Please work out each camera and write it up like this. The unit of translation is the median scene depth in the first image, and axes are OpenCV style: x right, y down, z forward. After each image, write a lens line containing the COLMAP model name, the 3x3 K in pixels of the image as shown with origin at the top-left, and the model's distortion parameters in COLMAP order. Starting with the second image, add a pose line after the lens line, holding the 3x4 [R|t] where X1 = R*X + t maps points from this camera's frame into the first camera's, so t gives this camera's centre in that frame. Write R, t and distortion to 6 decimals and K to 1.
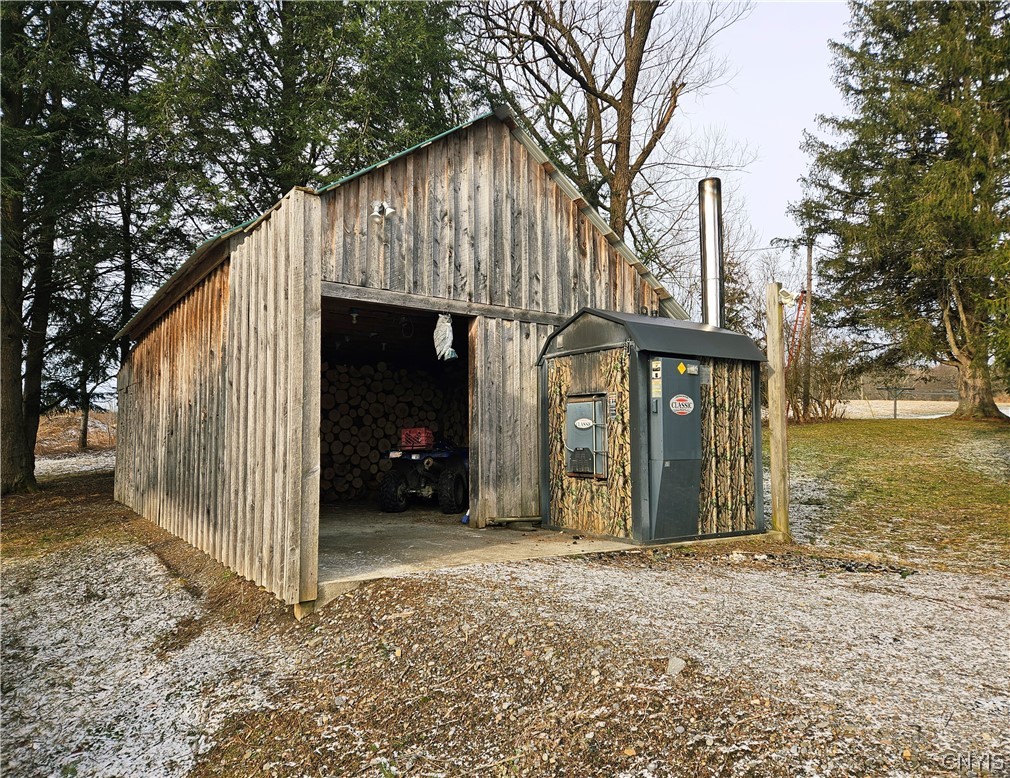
lens RADIAL K [[746.0, 0, 503.6], [0, 746.0, 385.1], [0, 0, 1]] dist [-0.004132, -0.000248]
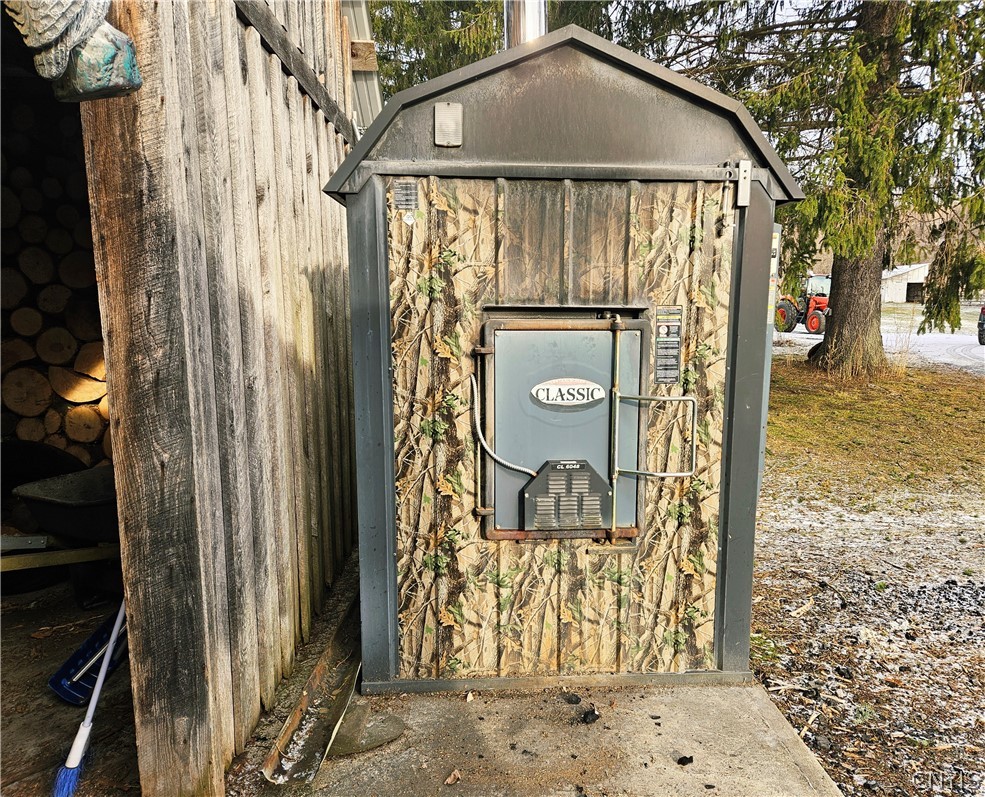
lens RADIAL K [[688.8, 0, 492.9], [0, 688.8, 406.7], [0, 0, 1]] dist [0.032216, -0.011704]
pose [[0.505614, -0.129659, 0.852961, -0.120710], [-0.075213, 0.978255, 0.193289, -0.000780], [-0.859475, -0.161883, 0.484867, 0.571893]]
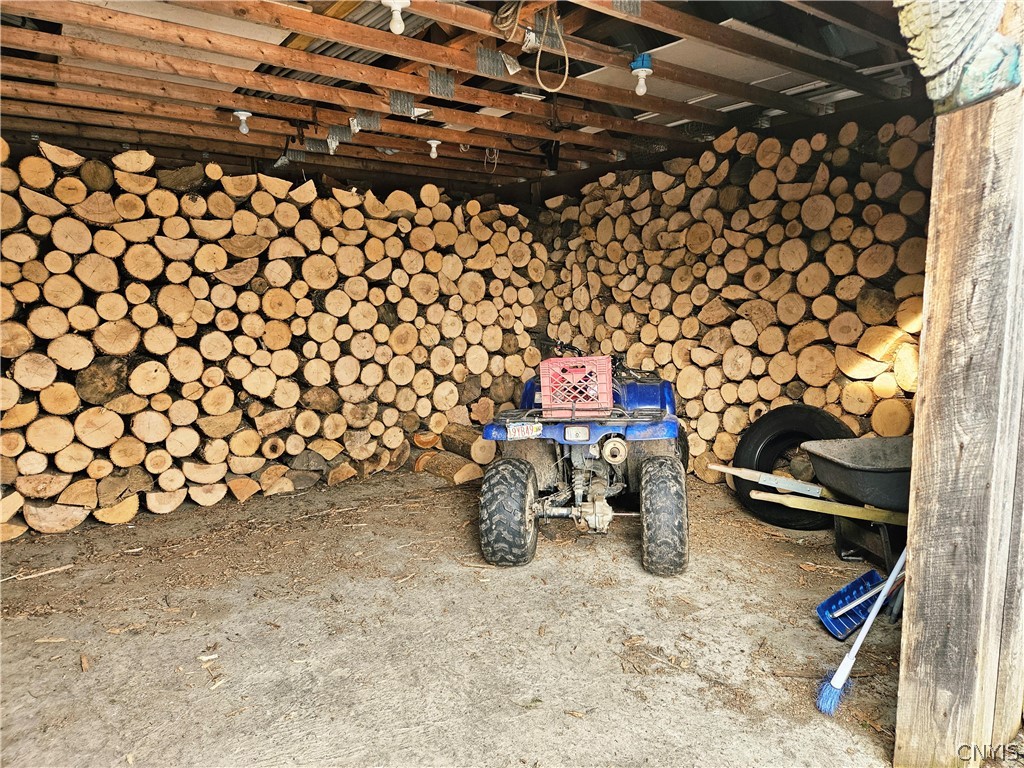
lens RADIAL K [[664.7, 0, 520.3], [0, 664.7, 384.4], [0, 0, 1]] dist [0.025143, -0.010263]
pose [[0.994340, -0.026470, 0.102890, -0.156666], [0.002764, 0.974582, 0.224013, -0.002183], [-0.106204, -0.222461, 0.969140, 0.571003]]
